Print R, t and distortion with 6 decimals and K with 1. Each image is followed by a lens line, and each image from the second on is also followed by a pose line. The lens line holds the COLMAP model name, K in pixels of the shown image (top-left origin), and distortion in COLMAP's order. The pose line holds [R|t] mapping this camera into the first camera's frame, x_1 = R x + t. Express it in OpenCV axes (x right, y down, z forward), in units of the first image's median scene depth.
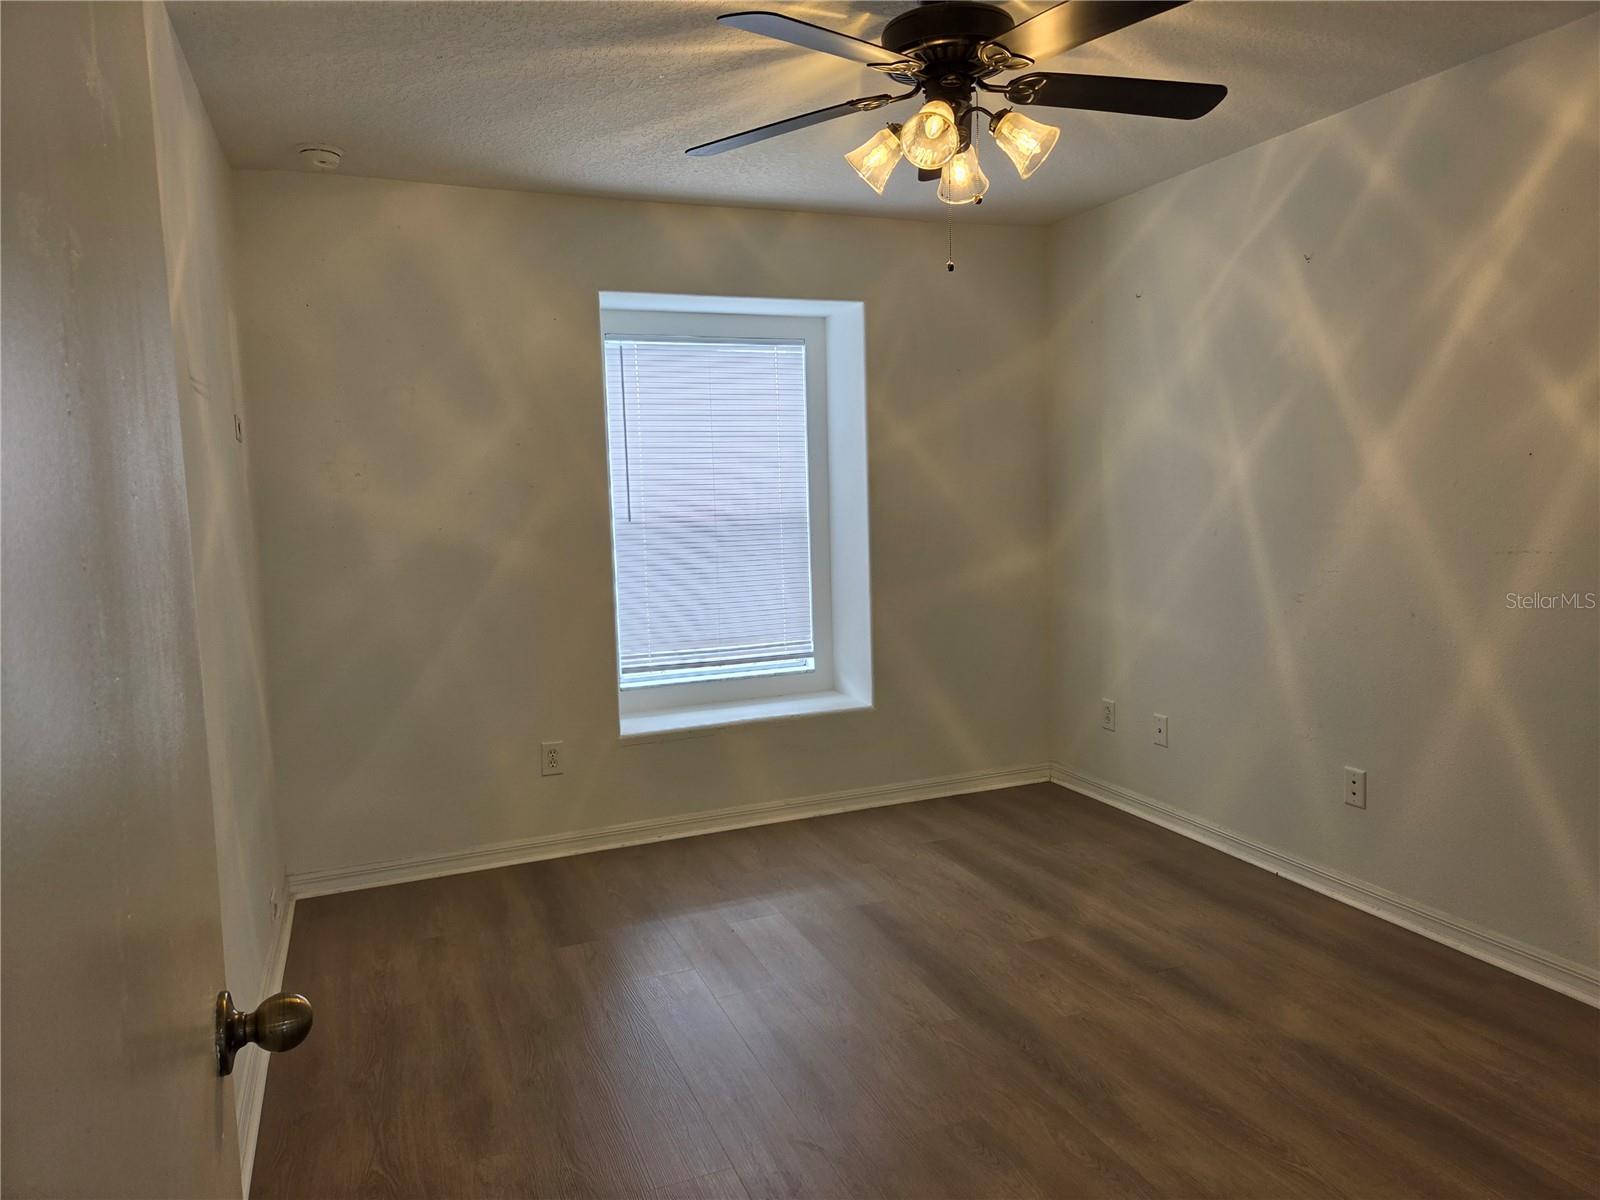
lens RADIAL K [[1054.8, 0, 800.0], [0, 1054.8, 600.0], [0, 0, 1]] dist [0.056545, -0.047634]
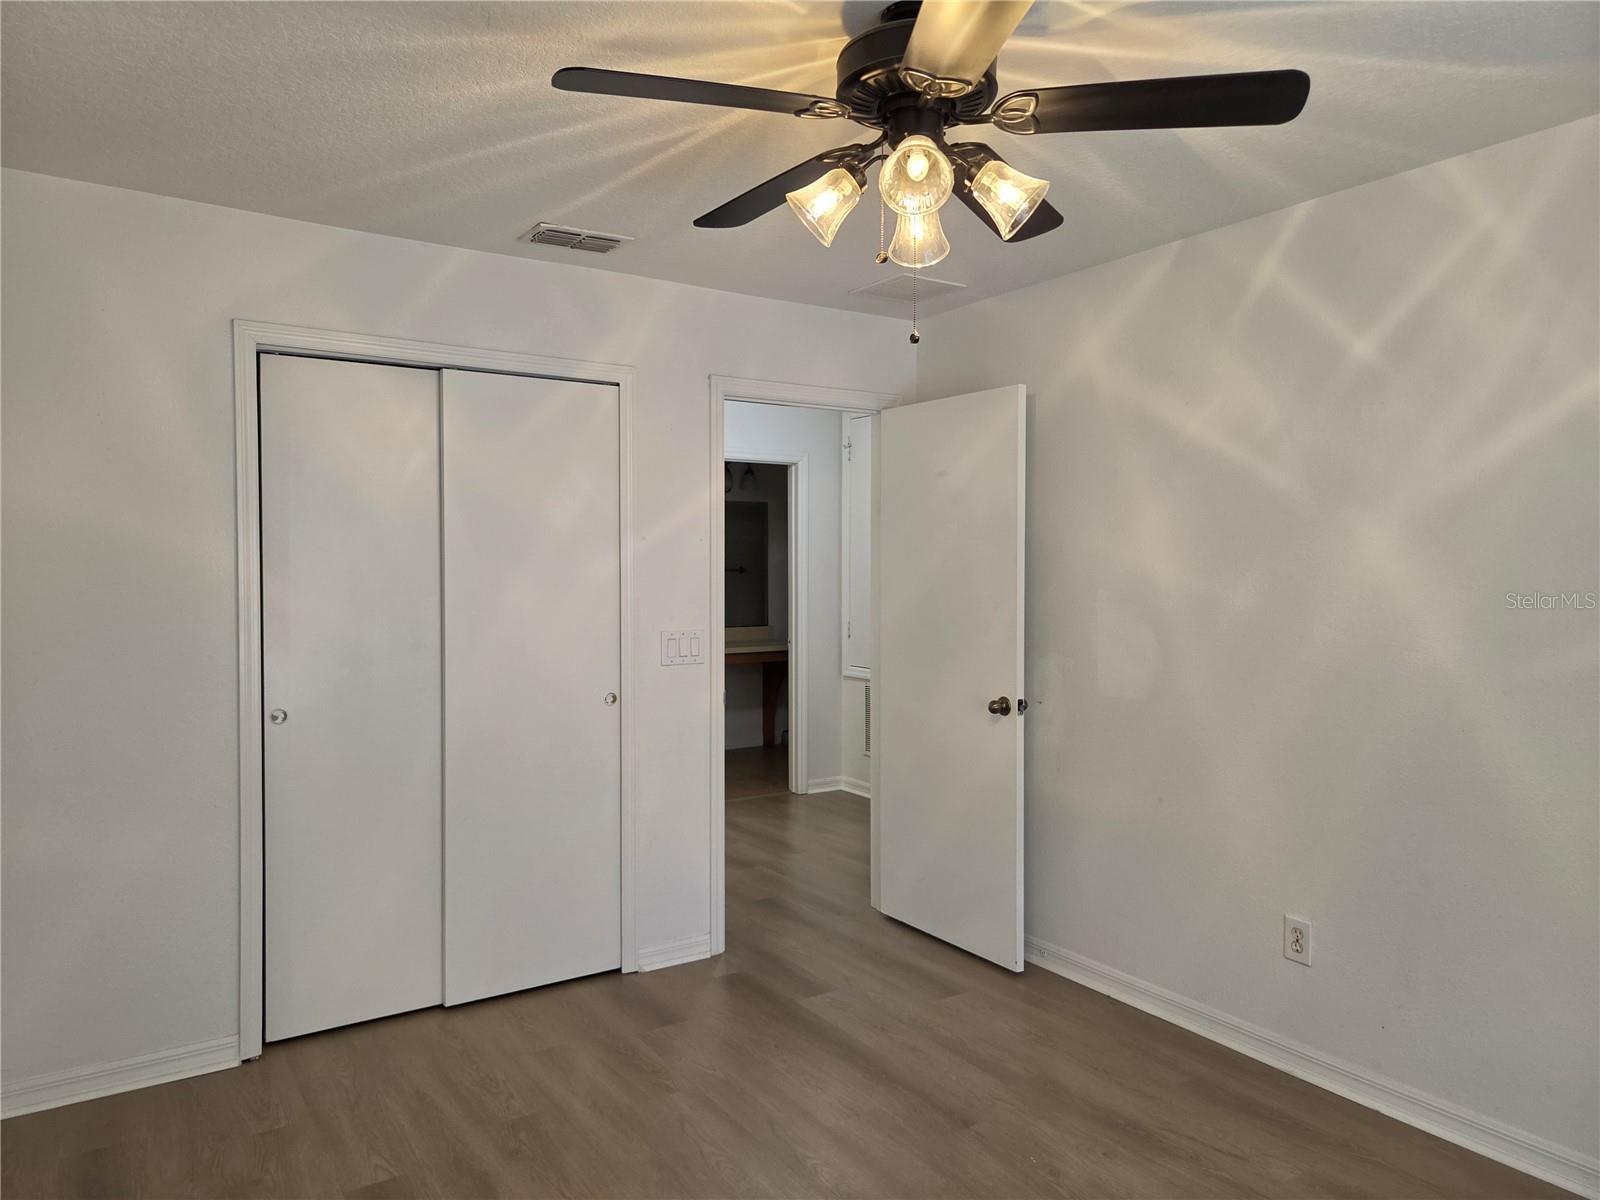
lens RADIAL K [[1054.8, 0, 800.0], [0, 1054.8, 600.0], [0, 0, 1]] dist [0.056545, -0.047634]
pose [[0.984953, 0.031661, 0.169897, -0.082204], [-0.014644, 0.994829, -0.100498, -0.019482], [-0.172200, 0.096498, 0.980324, 0.214868]]
